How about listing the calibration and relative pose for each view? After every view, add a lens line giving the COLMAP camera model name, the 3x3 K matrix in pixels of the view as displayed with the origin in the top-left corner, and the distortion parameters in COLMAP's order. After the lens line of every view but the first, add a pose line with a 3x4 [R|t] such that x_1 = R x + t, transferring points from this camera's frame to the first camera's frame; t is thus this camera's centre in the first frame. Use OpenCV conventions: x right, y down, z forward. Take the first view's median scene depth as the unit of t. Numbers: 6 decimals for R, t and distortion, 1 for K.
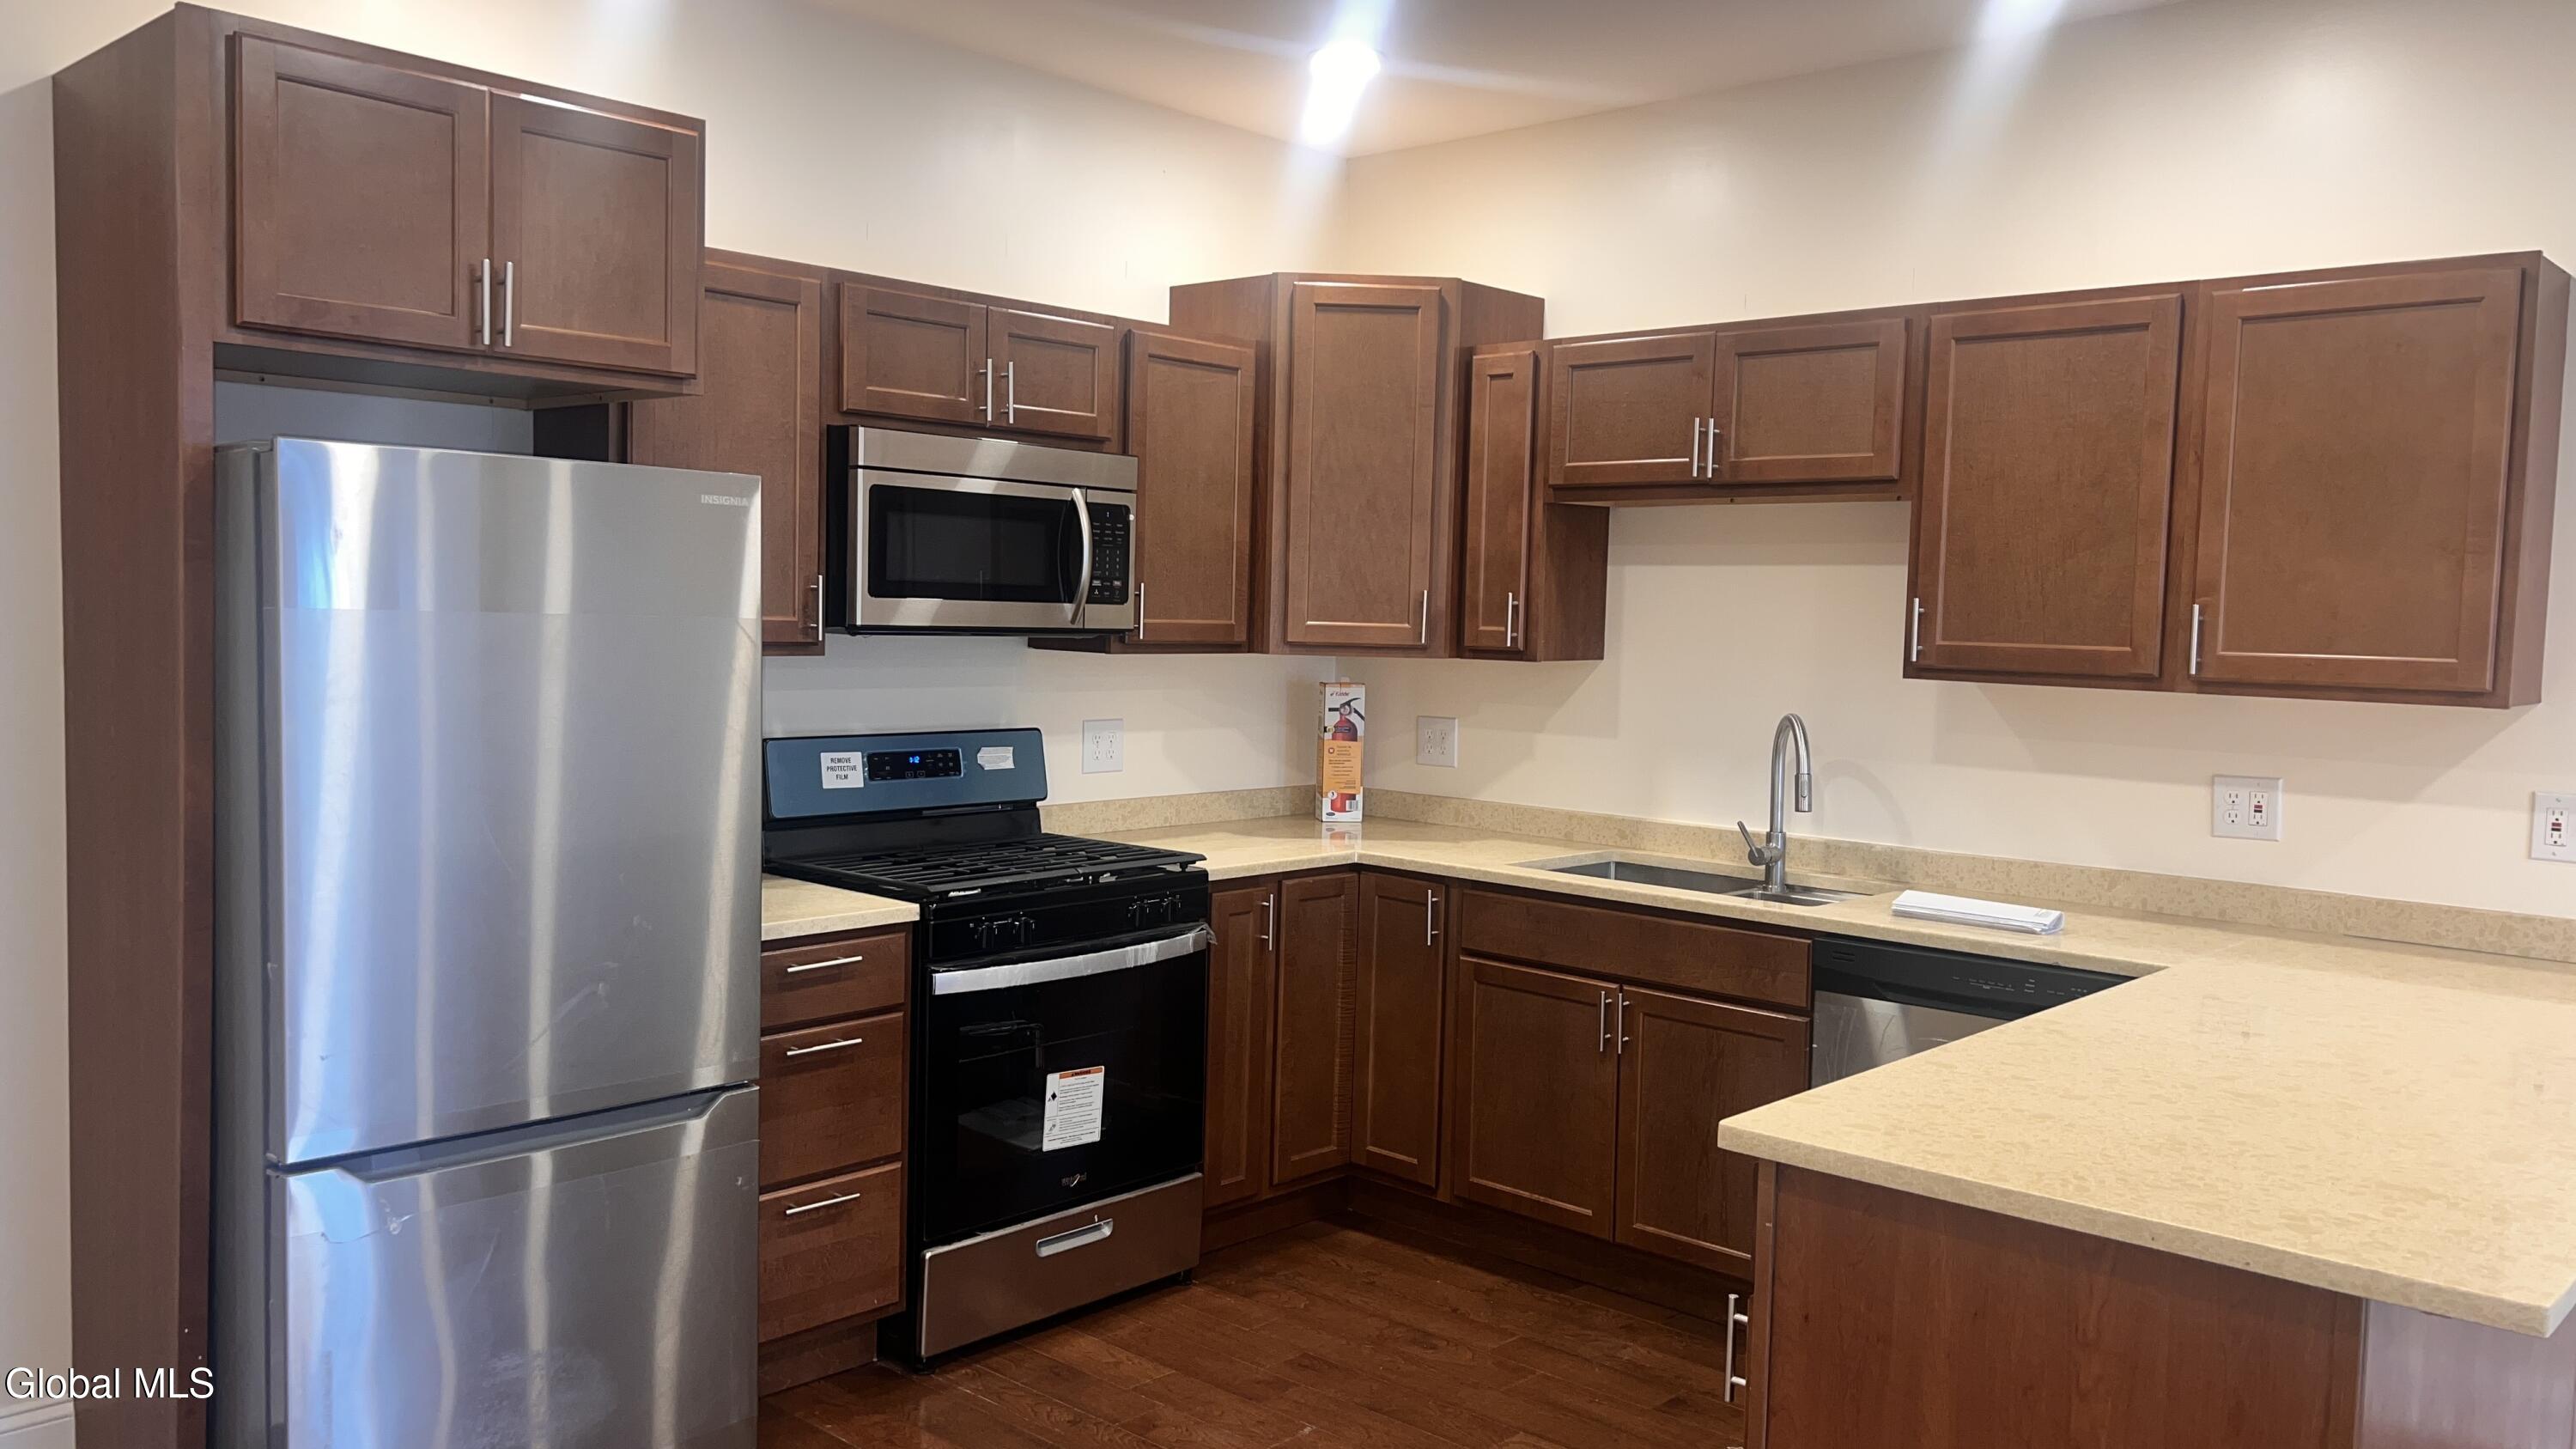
lens RADIAL K [[1937.1, 0, 1288.0], [0, 1937.1, 724.5], [0, 0, 1]] dist [-0.008067, -0.001522]
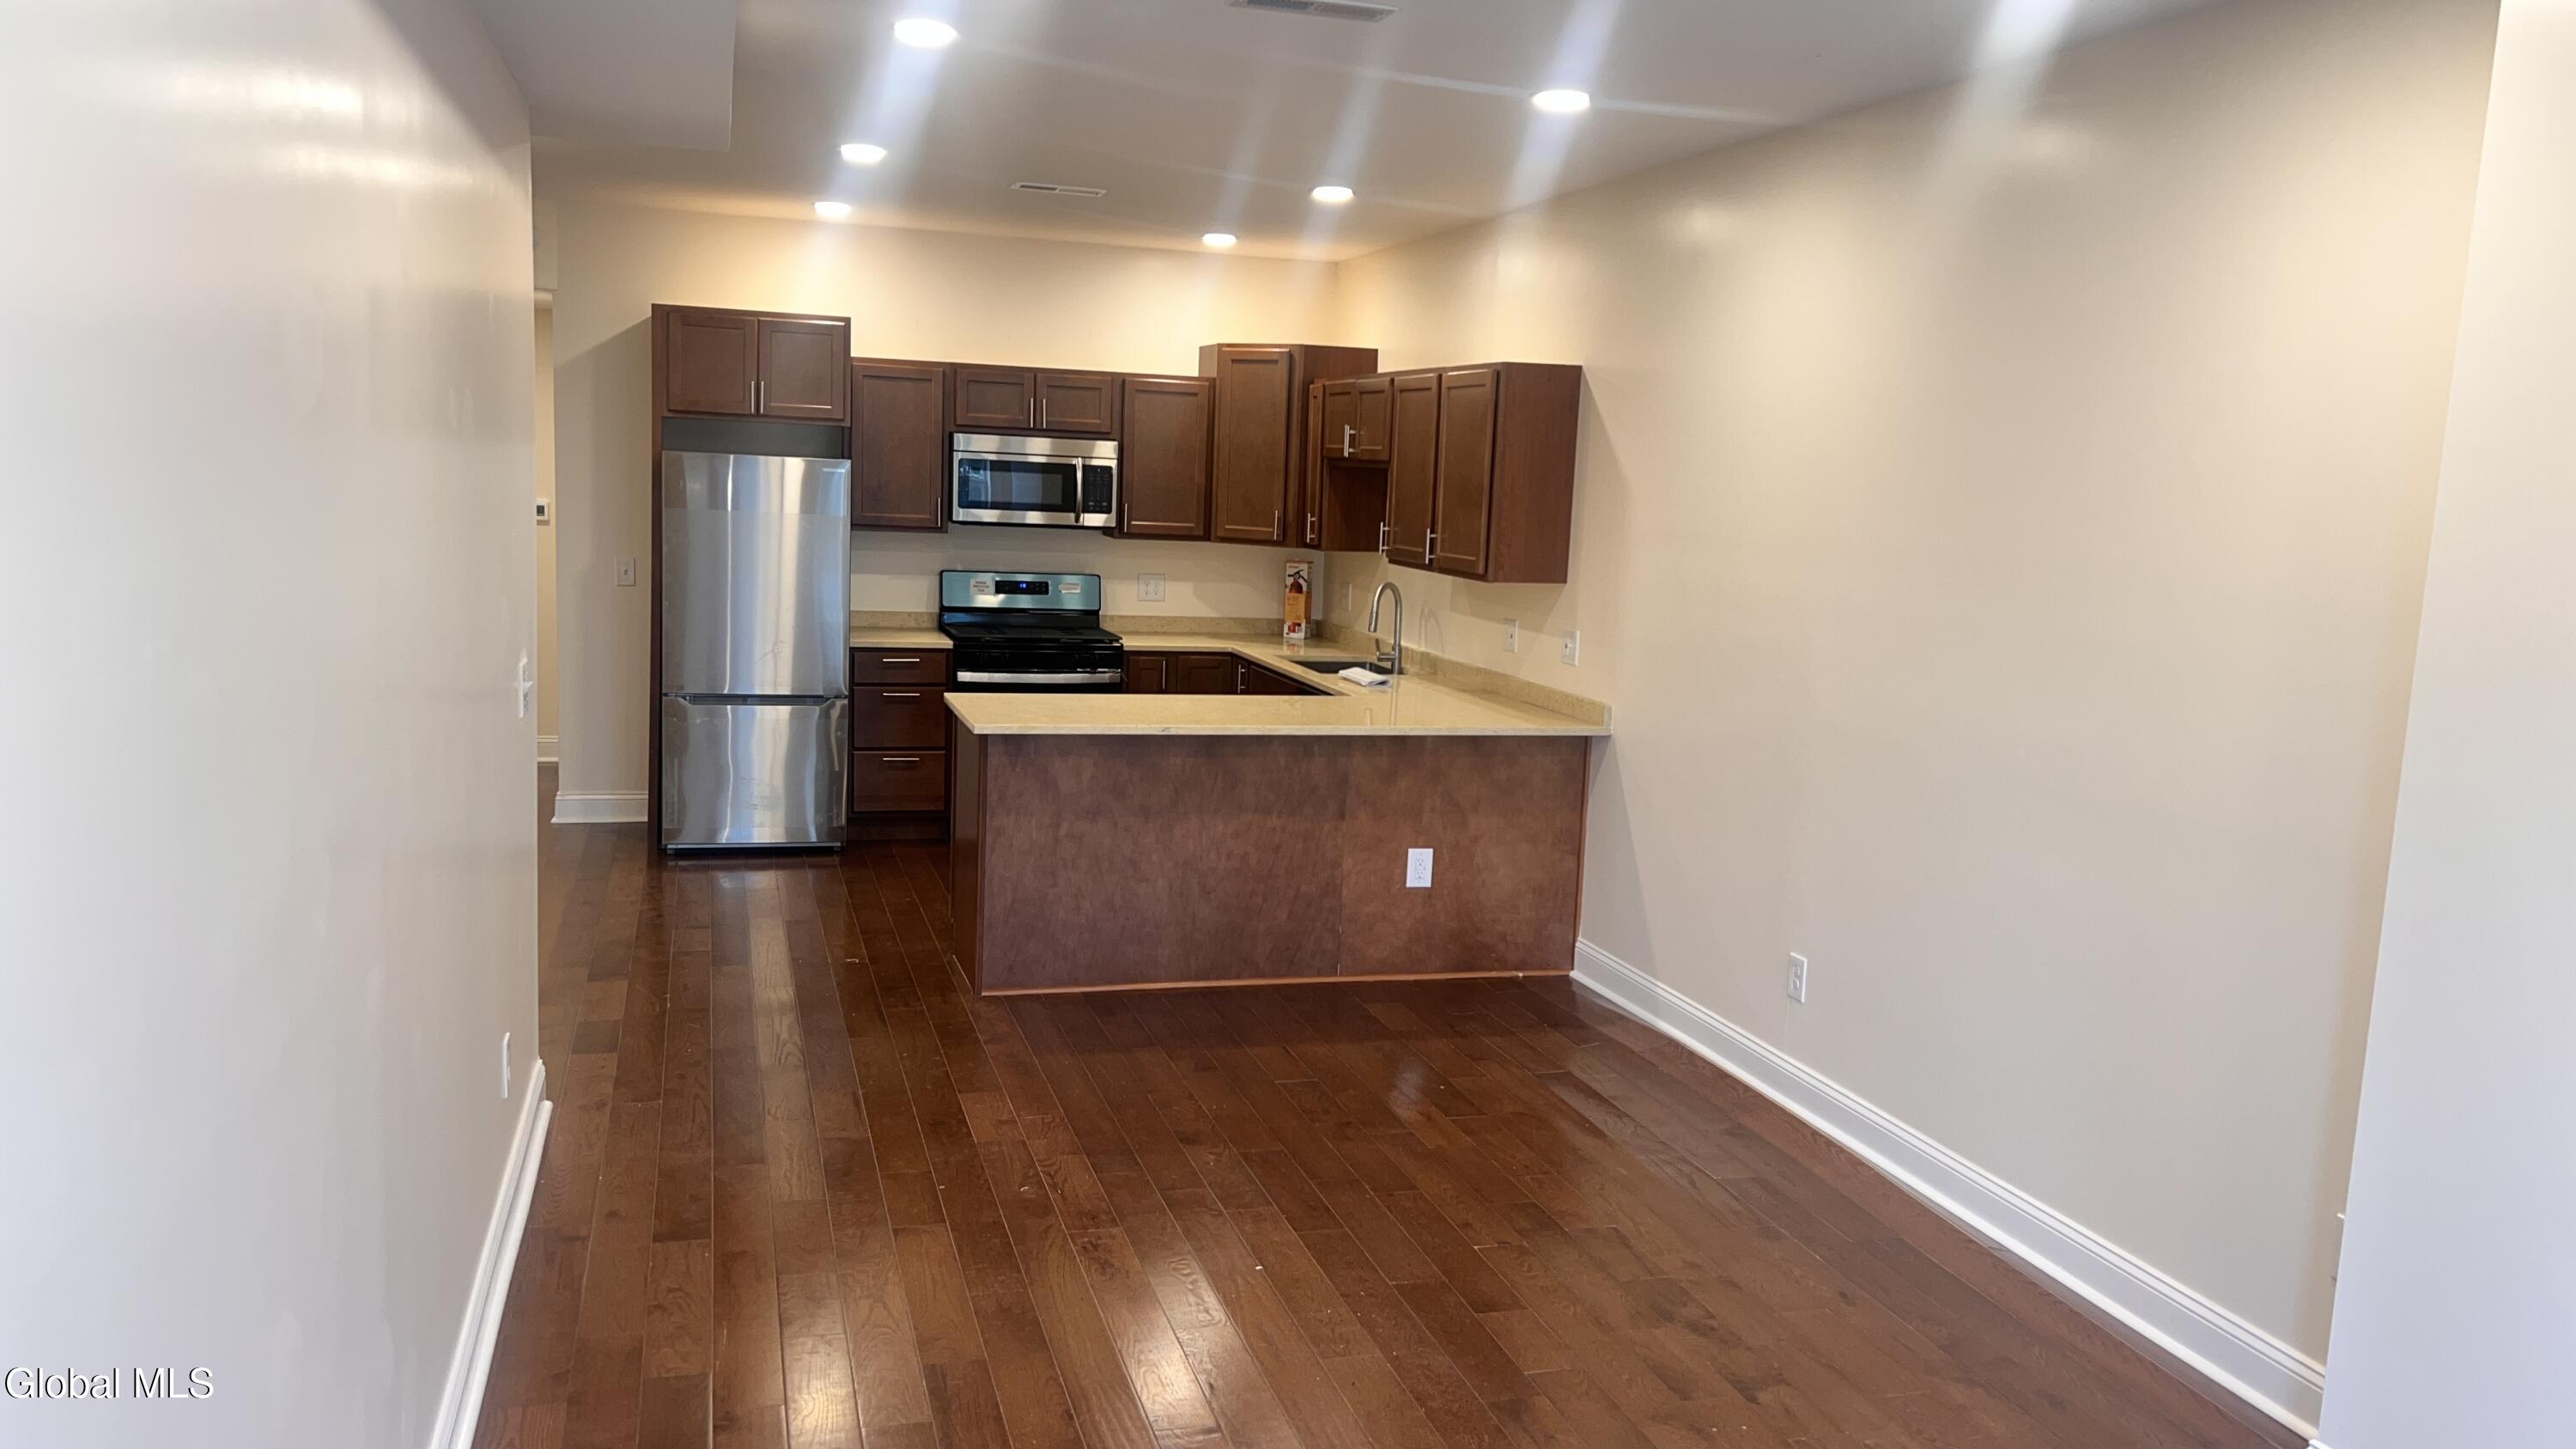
lens RADIAL K [[1937.1, 0, 1288.0], [0, 1937.1, 724.5], [0, 0, 1]] dist [-0.008067, -0.001522]
pose [[0.883711, 0.080006, -0.461144, 1.044285], [-0.055094, 0.996213, 0.067258, 0.011140], [0.464779, -0.034031, 0.884772, -0.731498]]
